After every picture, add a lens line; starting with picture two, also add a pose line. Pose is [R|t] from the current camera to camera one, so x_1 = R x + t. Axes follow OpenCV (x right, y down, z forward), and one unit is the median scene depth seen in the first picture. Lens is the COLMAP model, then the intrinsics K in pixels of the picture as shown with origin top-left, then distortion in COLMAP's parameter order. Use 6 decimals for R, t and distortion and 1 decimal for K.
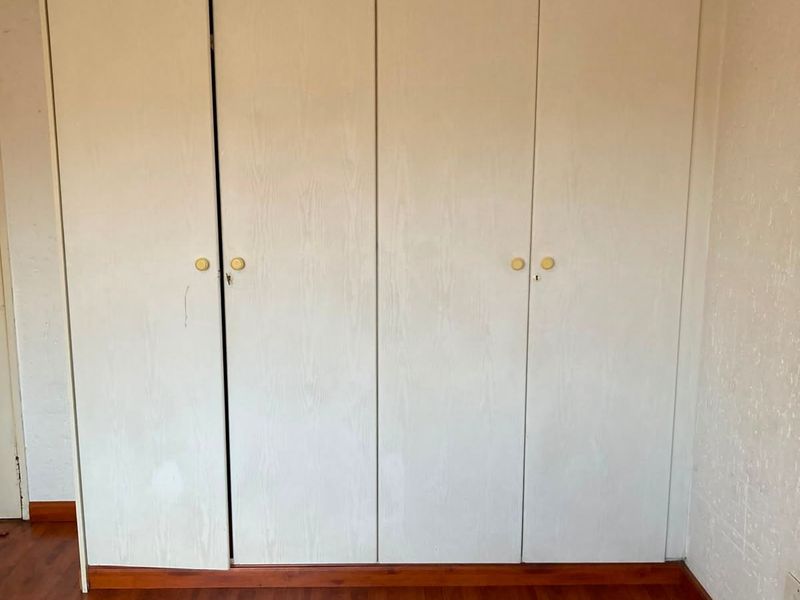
lens RADIAL K [[860.9, 0, 400.0], [0, 860.9, 300.0], [0, 0, 1]] dist [0.114485, -0.319767]
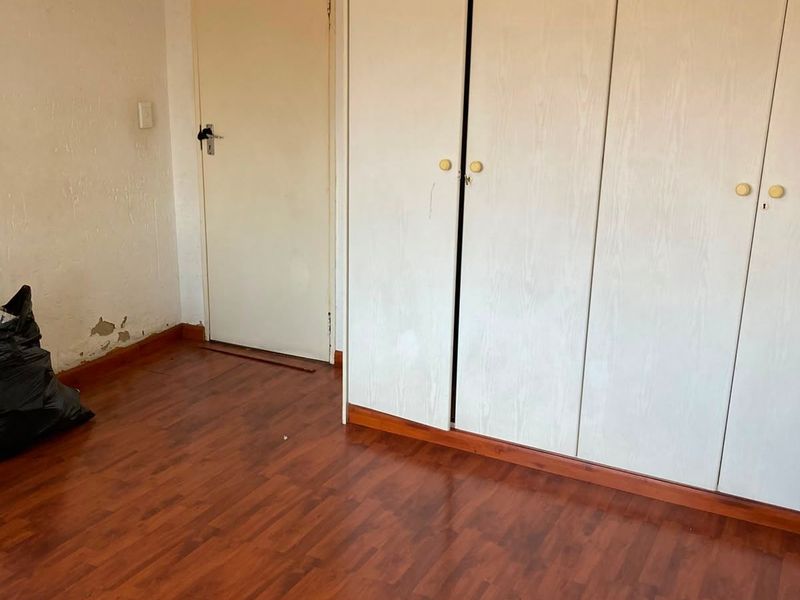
lens RADIAL K [[860.9, 0, 400.0], [0, 860.9, 300.0], [0, 0, 1]] dist [0.114485, -0.319767]
pose [[0.872913, 0.151325, -0.463814, 0.260848], [-0.105574, 0.986745, 0.123243, 0.000871], [0.476316, -0.058614, 0.877318, -0.037694]]
